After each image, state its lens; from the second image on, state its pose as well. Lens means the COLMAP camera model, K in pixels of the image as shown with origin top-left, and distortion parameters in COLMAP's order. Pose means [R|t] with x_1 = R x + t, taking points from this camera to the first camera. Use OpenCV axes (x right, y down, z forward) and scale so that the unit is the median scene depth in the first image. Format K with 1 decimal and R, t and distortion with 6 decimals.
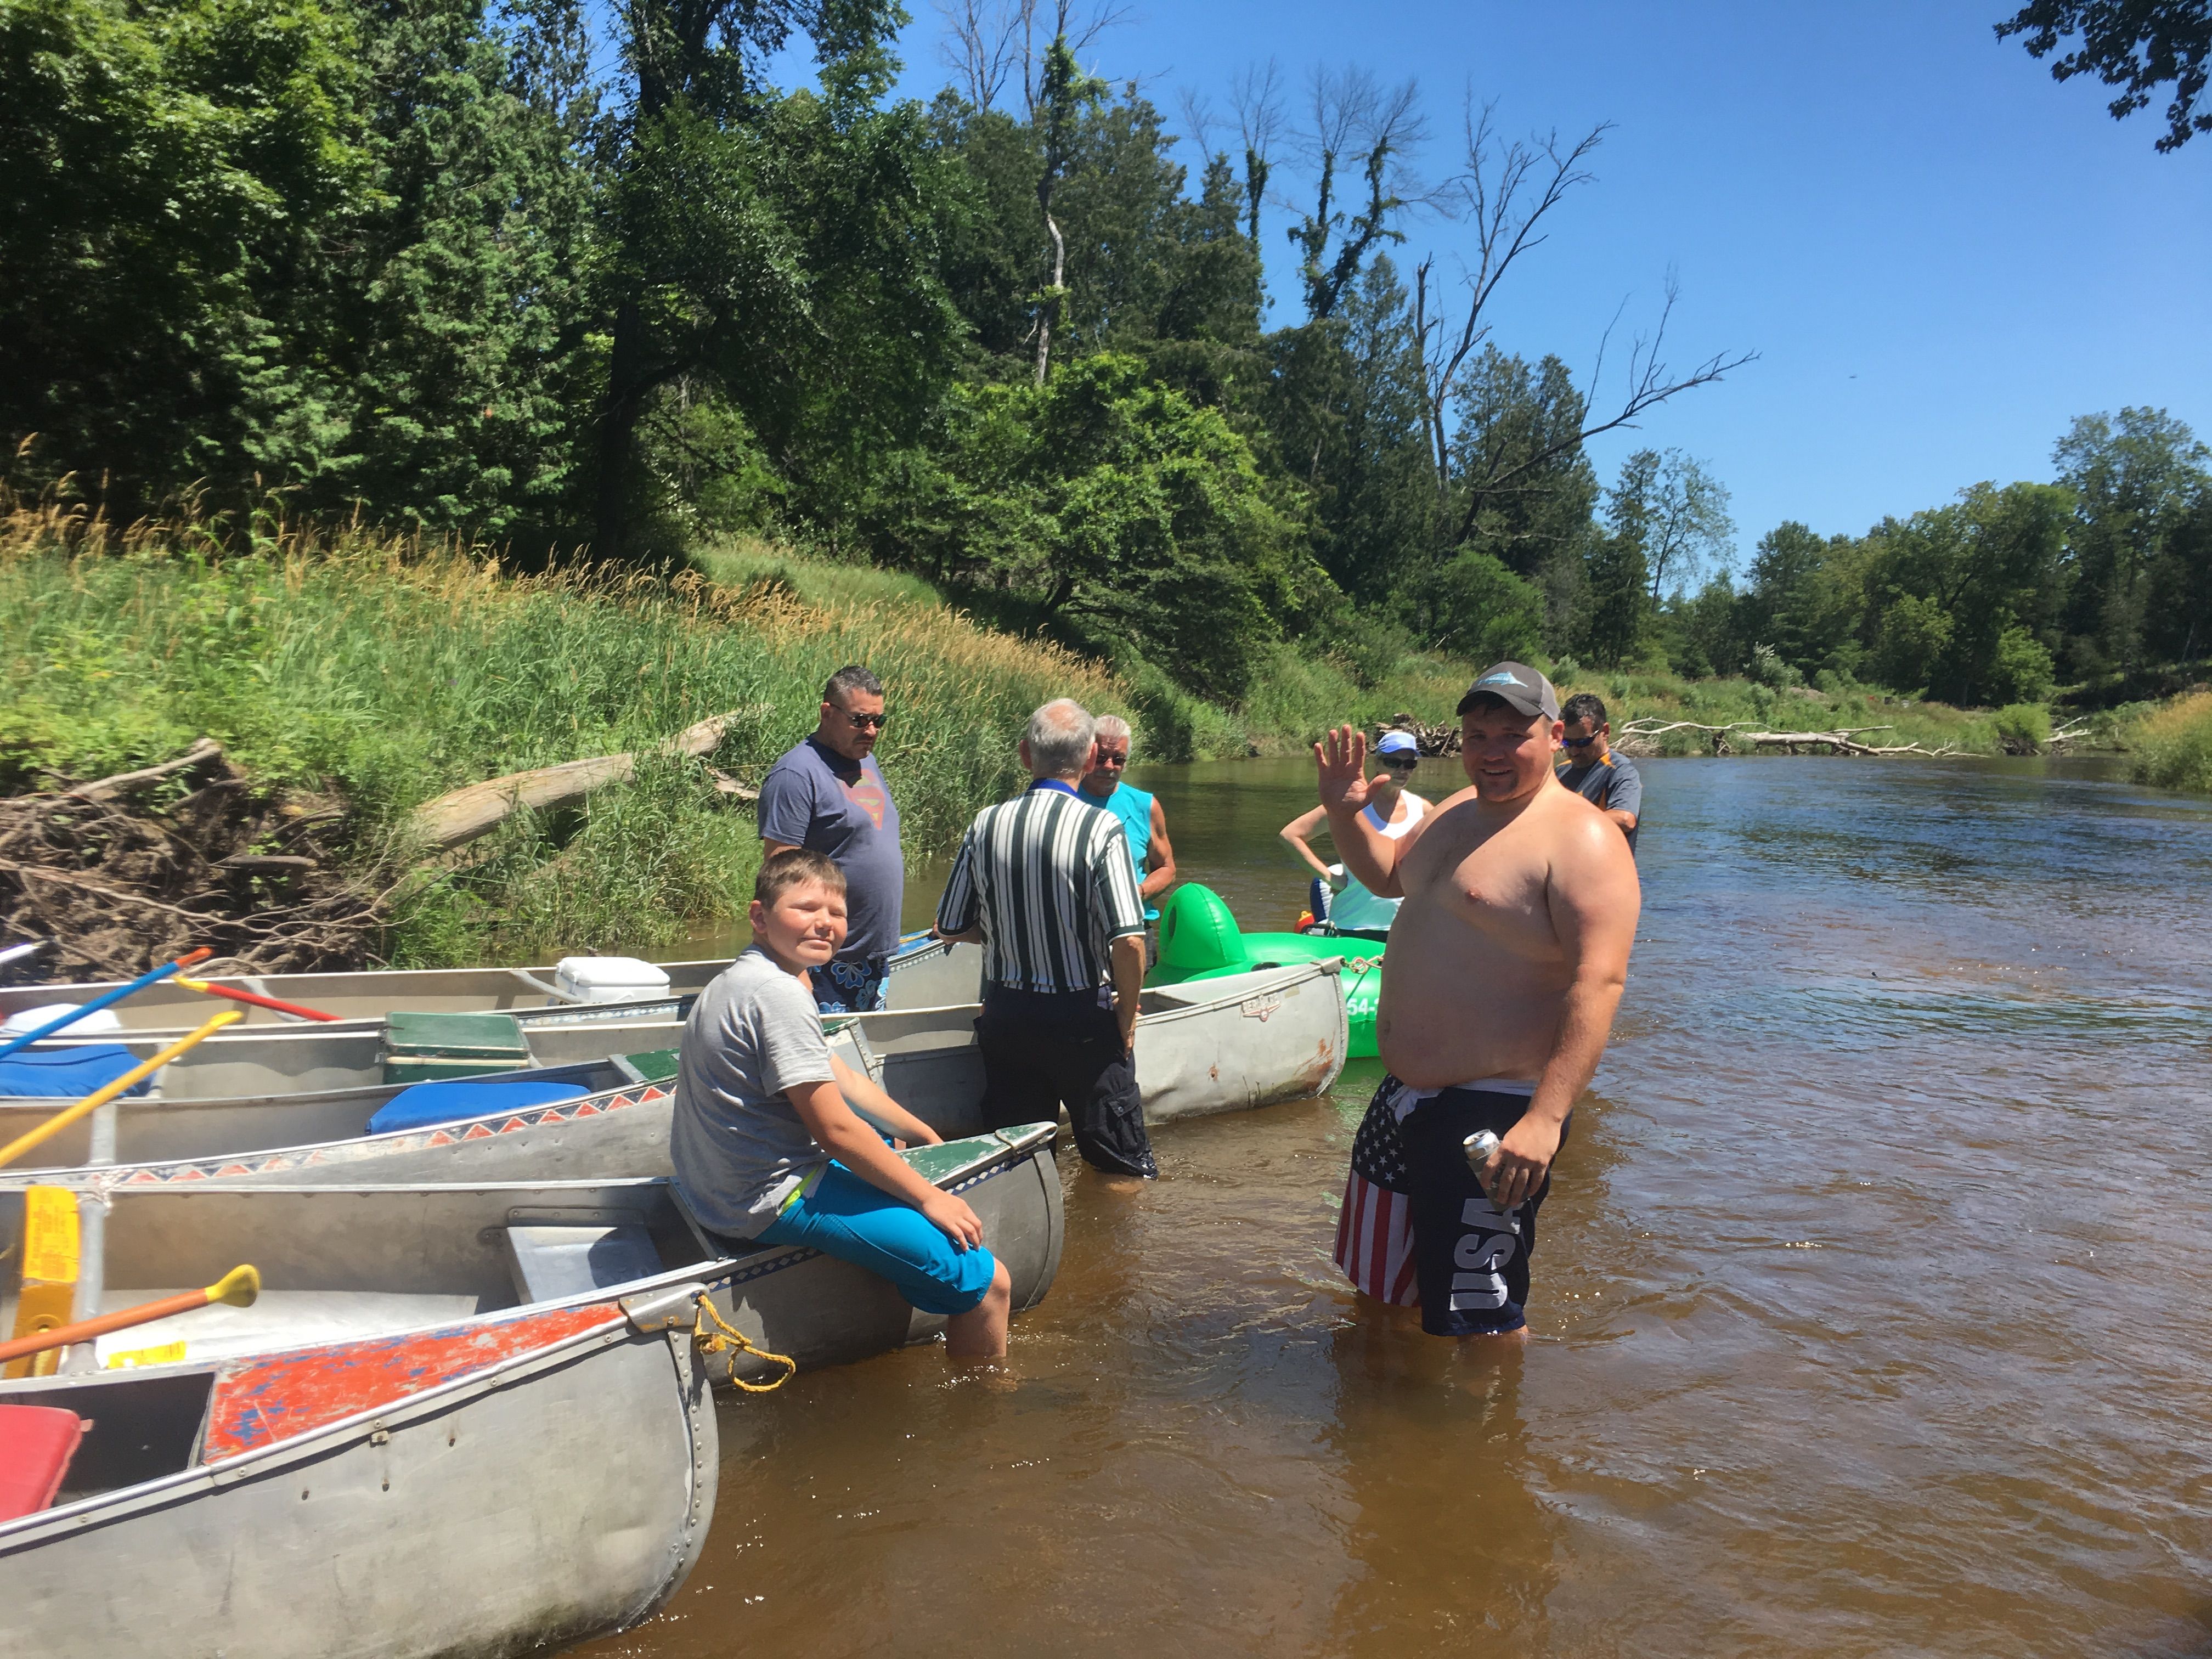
lens RADIAL K [[1847.2, 0, 1109.0], [0, 1847.2, 868.0], [0, 0, 1]] dist [0.078617, -0.117238]
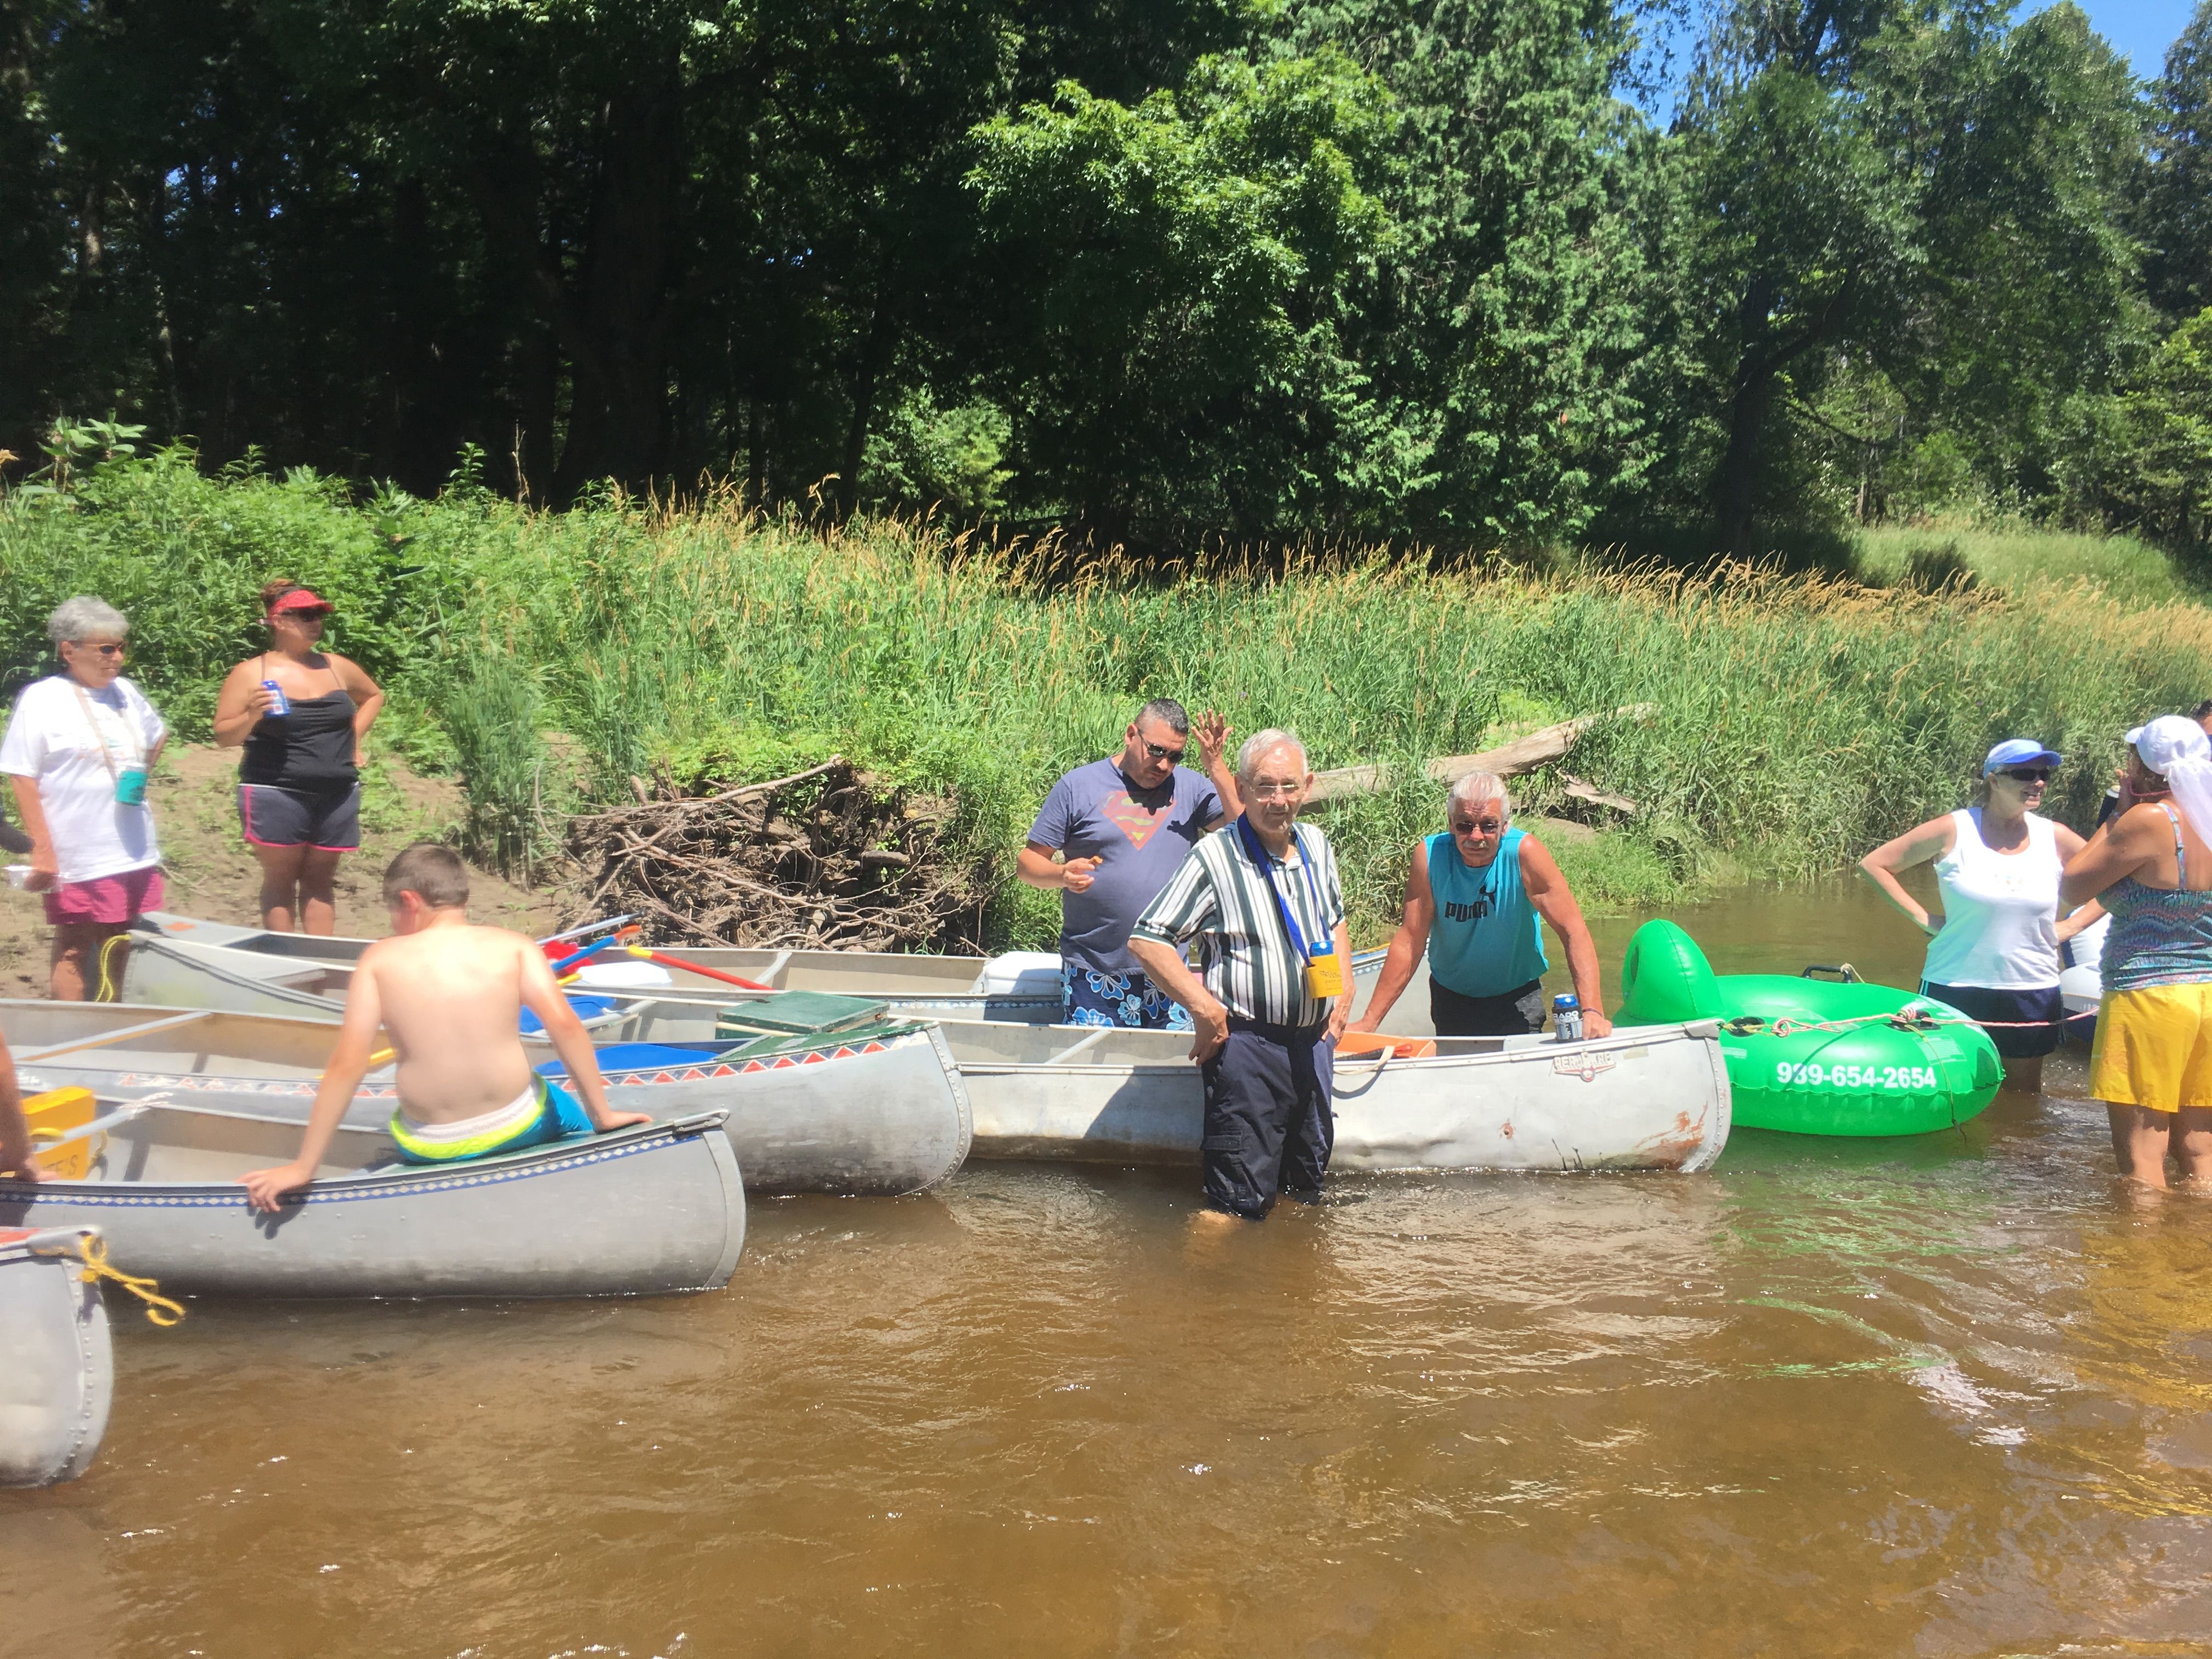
lens RADIAL K [[1847.2, 0, 1109.0], [0, 1847.2, 868.0], [0, 0, 1]] dist [0.078617, -0.117238]
pose [[0.785917, 0.039786, -0.617051, 0.117019], [-0.036650, 0.999171, 0.017744, -0.006544], [0.617245, 0.008669, 0.786723, 0.045844]]
